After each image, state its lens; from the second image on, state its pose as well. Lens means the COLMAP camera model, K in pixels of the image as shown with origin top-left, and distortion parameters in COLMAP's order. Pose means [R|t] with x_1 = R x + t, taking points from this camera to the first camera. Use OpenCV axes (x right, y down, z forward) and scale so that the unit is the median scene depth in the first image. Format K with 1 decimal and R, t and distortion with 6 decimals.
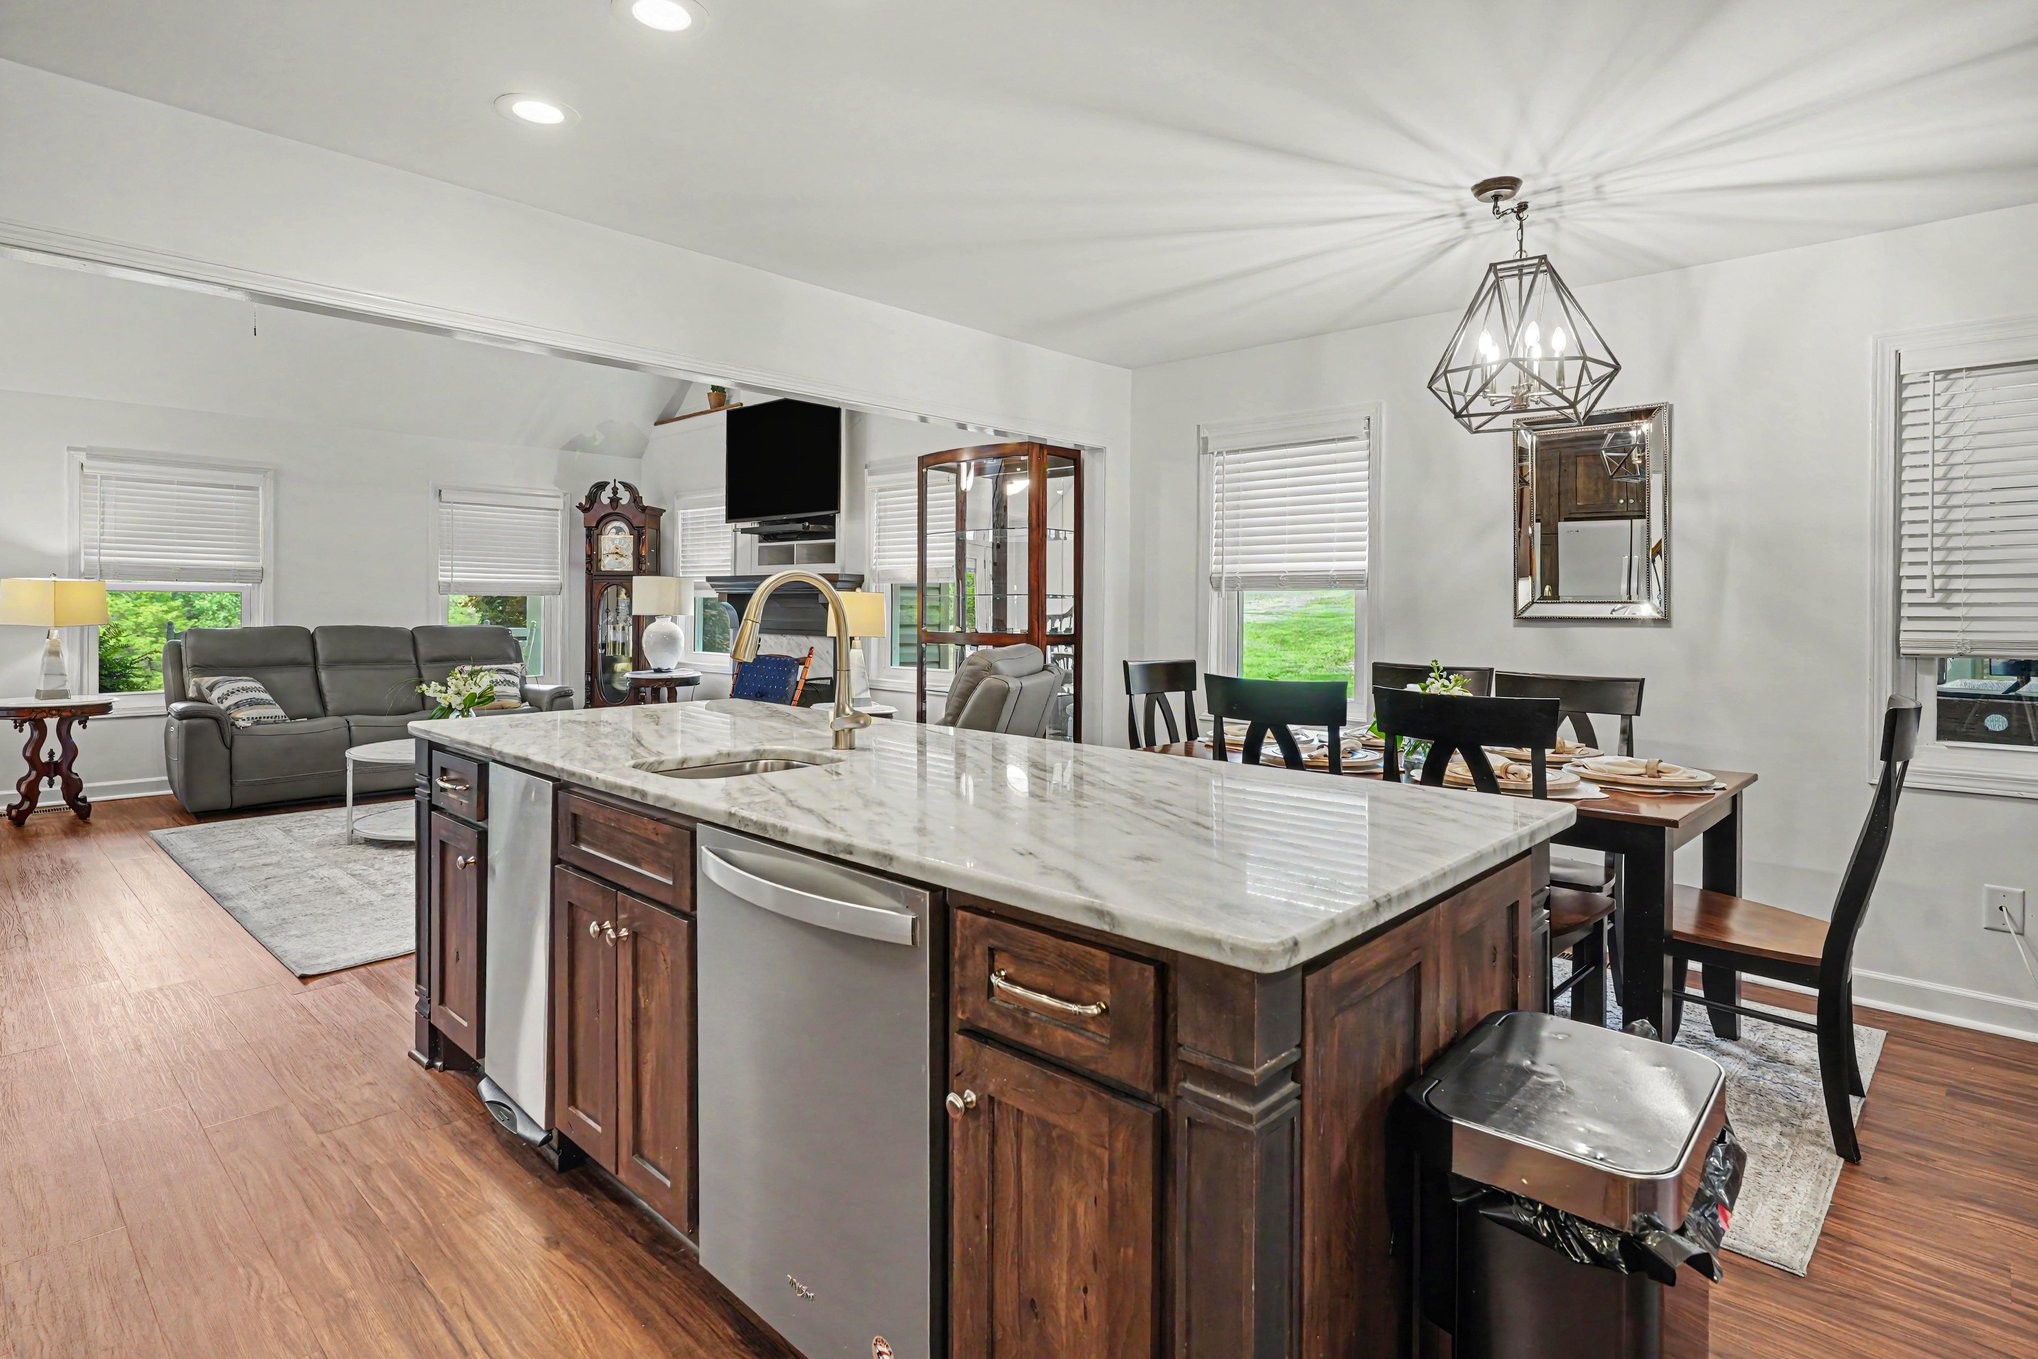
lens RADIAL K [[1035.5, 0, 995.0], [0, 1035.5, 620.0], [0, 0, 1]] dist [0.001593, 0.000364]
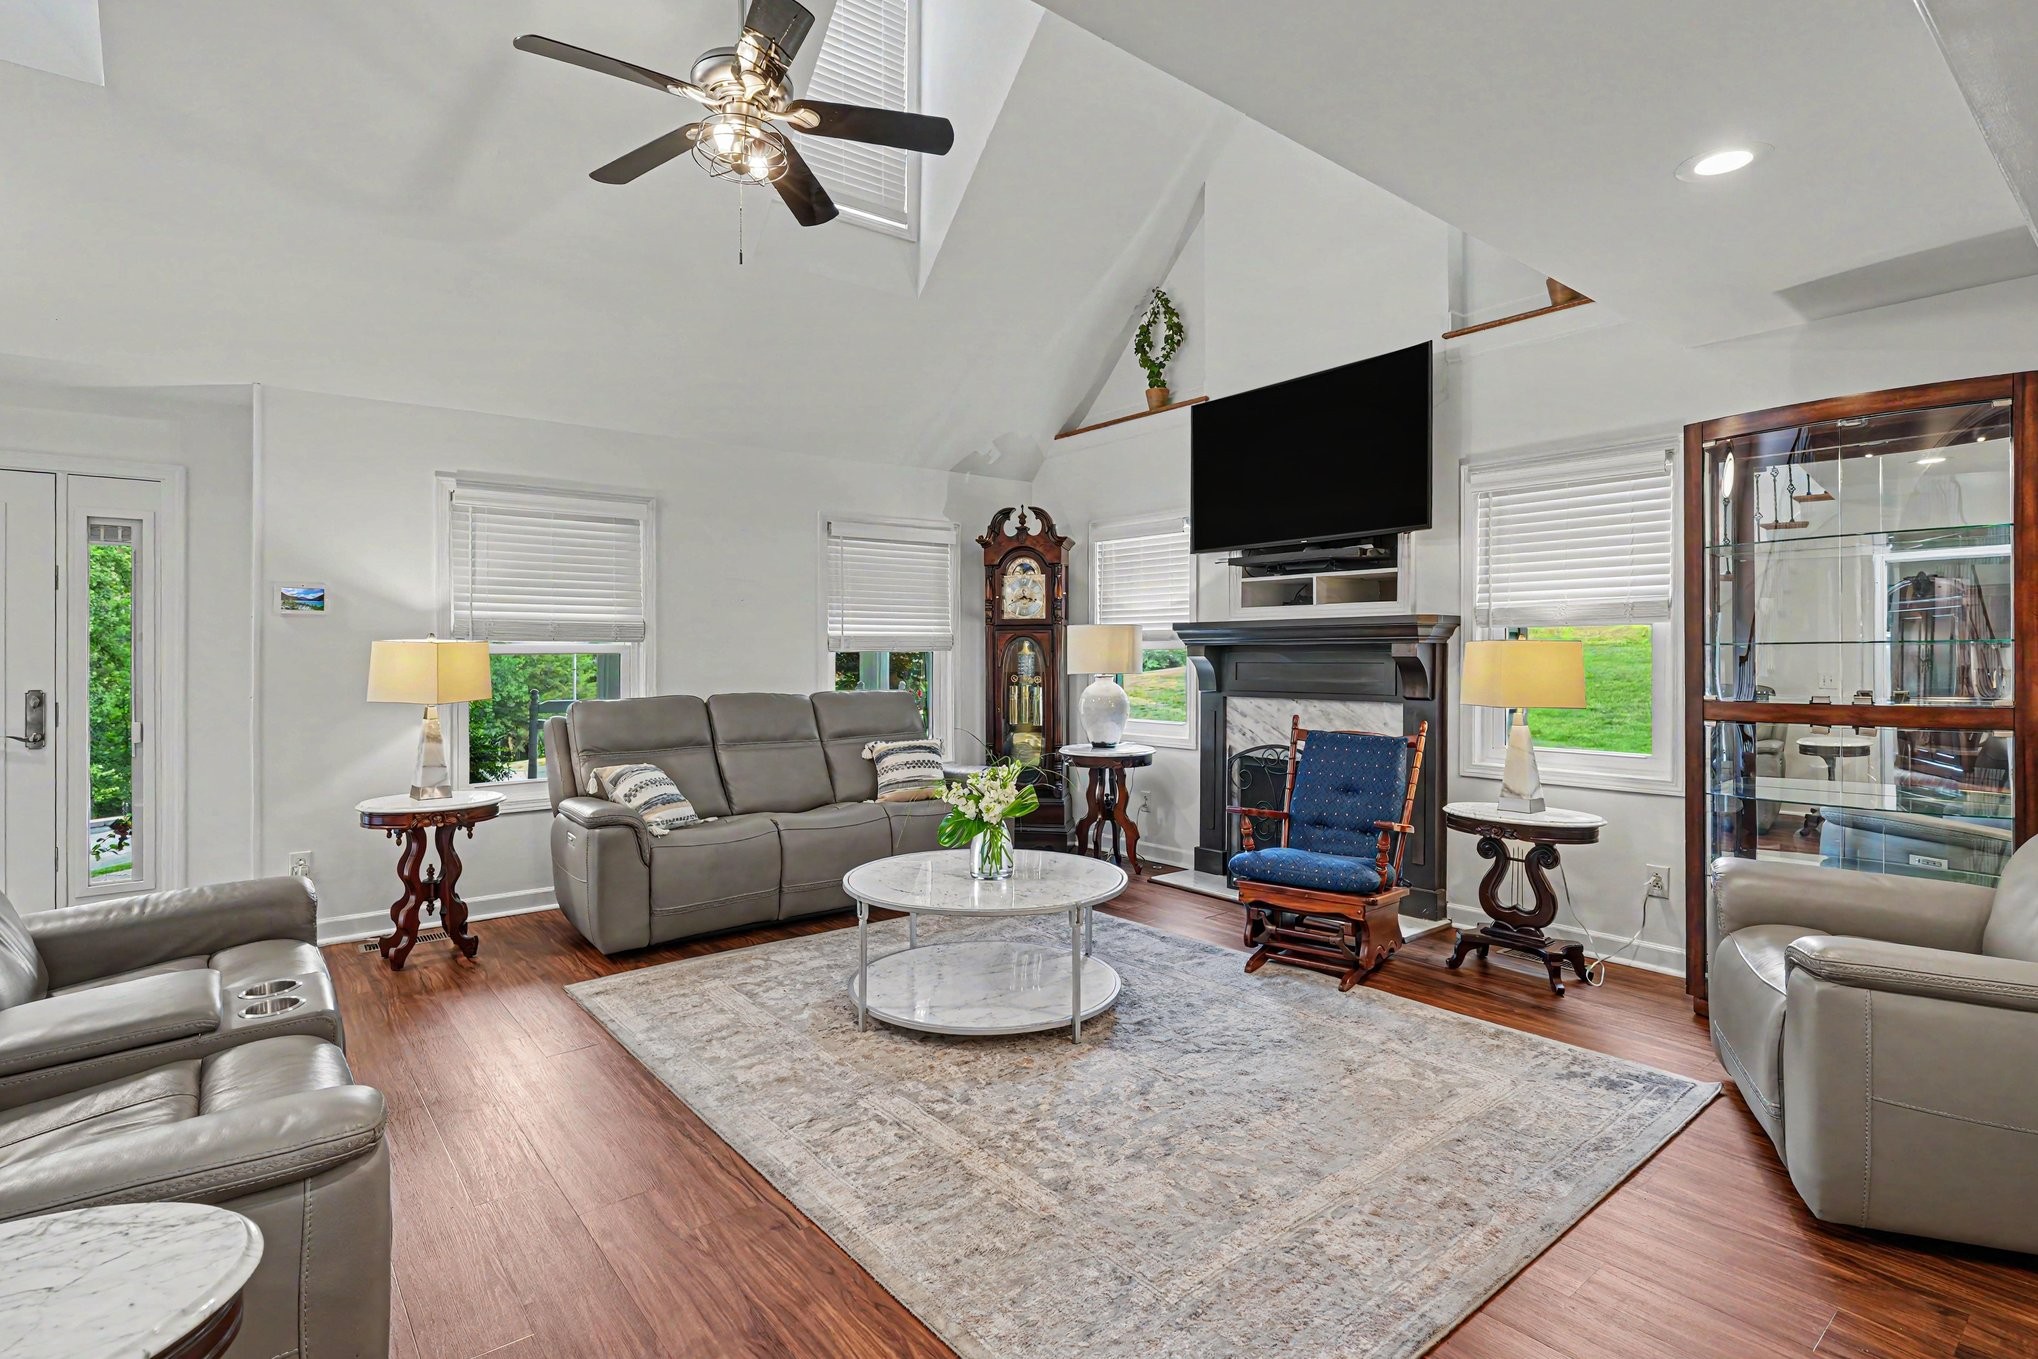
lens RADIAL K [[998.2, 0, 1010.3], [0, 998.2, 659.0], [0, 0, 1]] dist [-0.001679, 0.000181]
pose [[0.992394, -0.013861, -0.122320, -0.347651], [0.013029, 0.999886, -0.007597, -0.013104], [0.122412, 0.005945, 0.992462, 0.285610]]
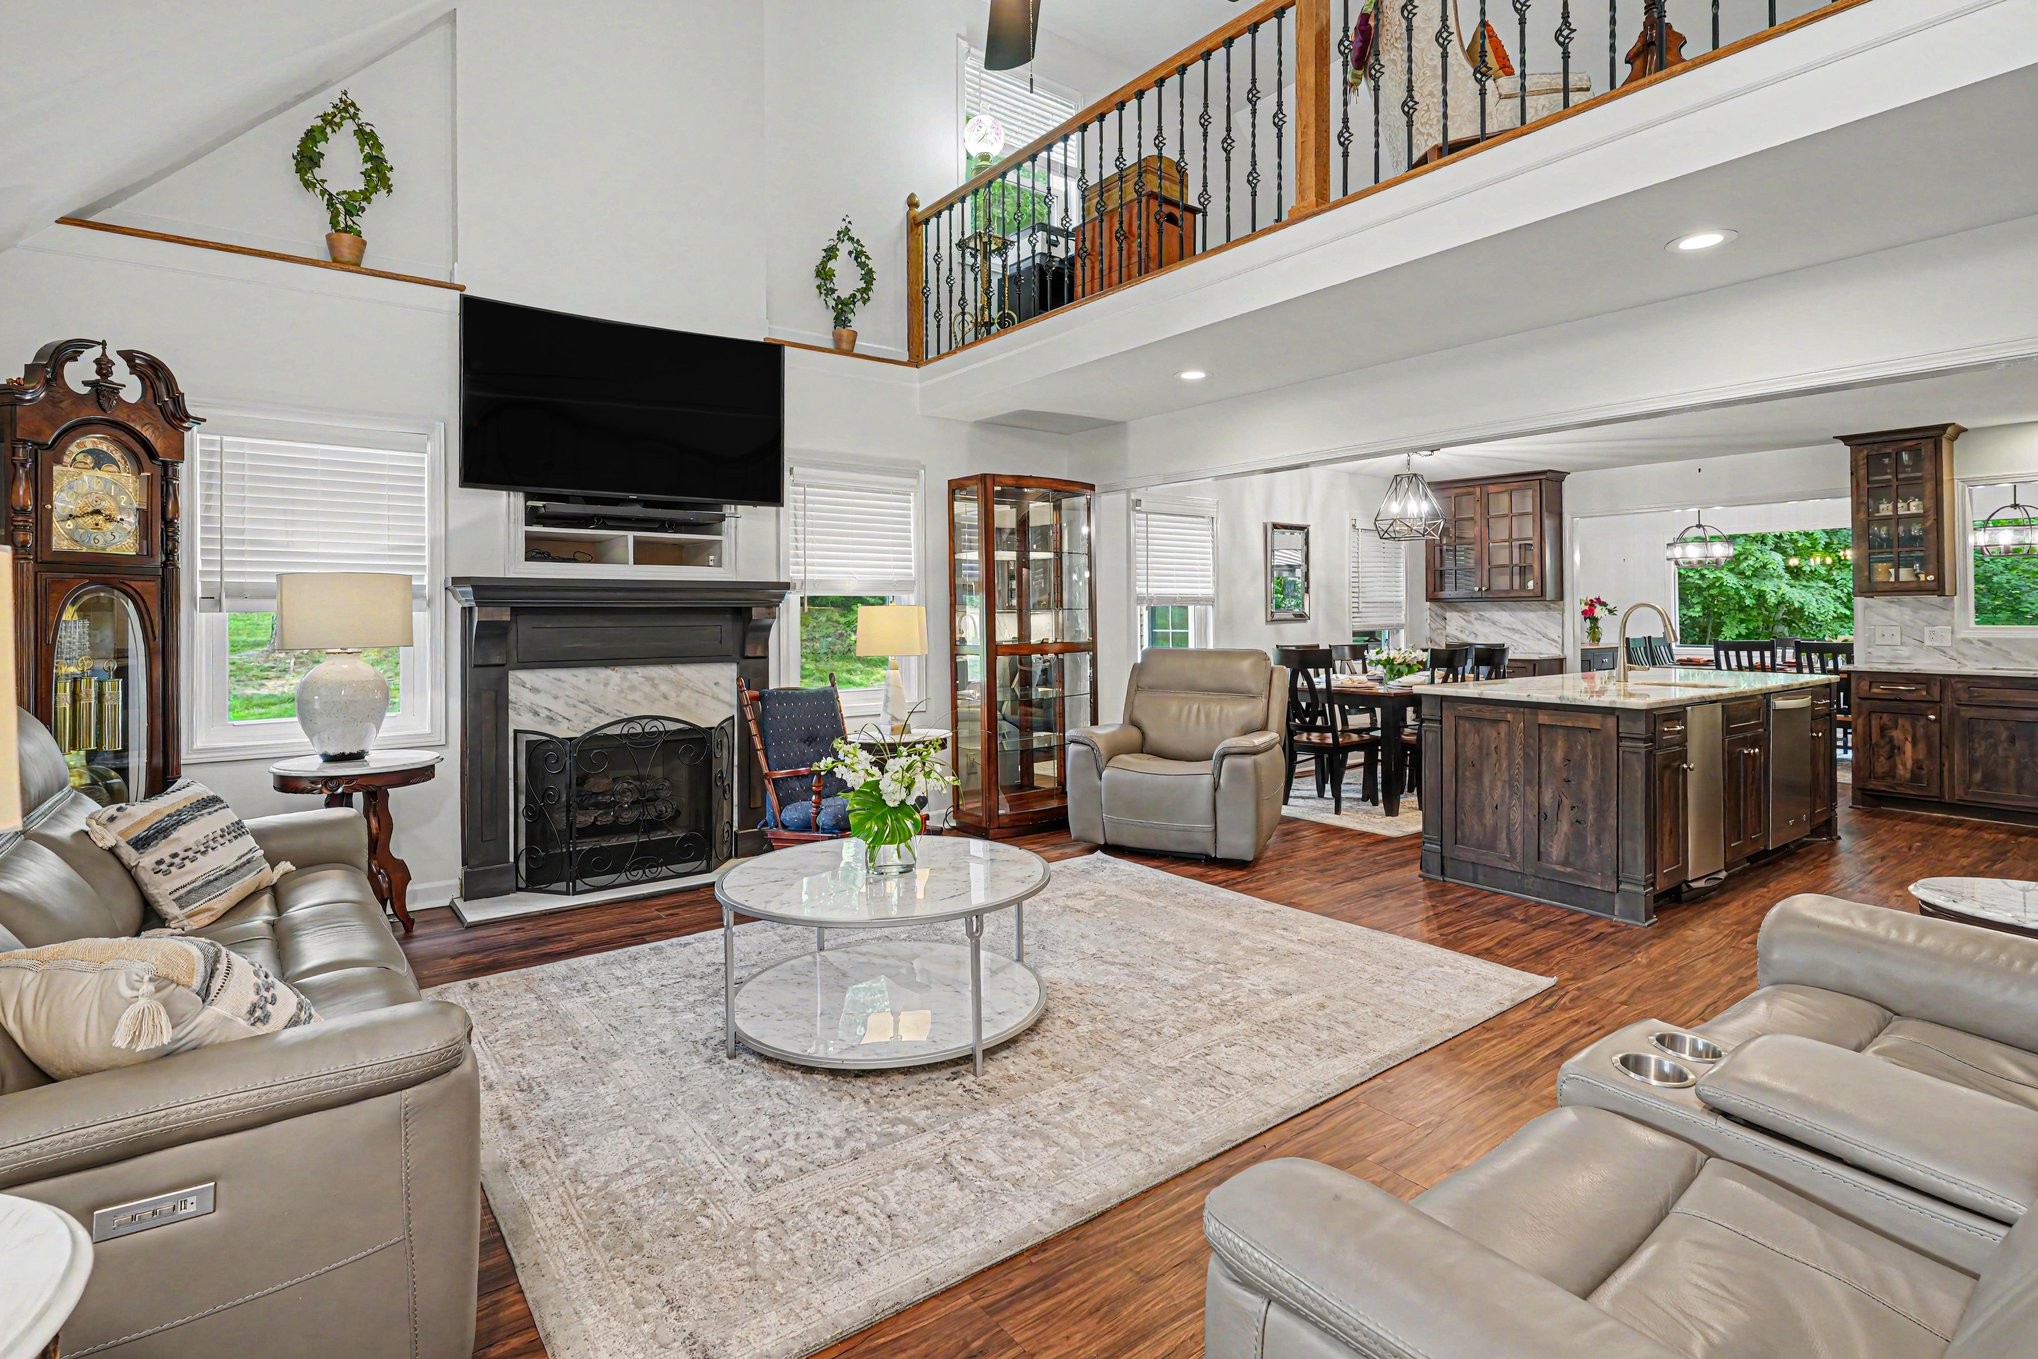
lens RADIAL K [[1008.3, 0, 1009.6], [0, 1008.3, 603.7], [0, 0, 1]] dist [-0.000530, 0.000891]
pose [[0.147969, 0.000581, 0.988992, -0.890941], [0.016881, 0.999853, -0.003113, -0.022972], [-0.988848, 0.017156, 0.147937, 0.696742]]
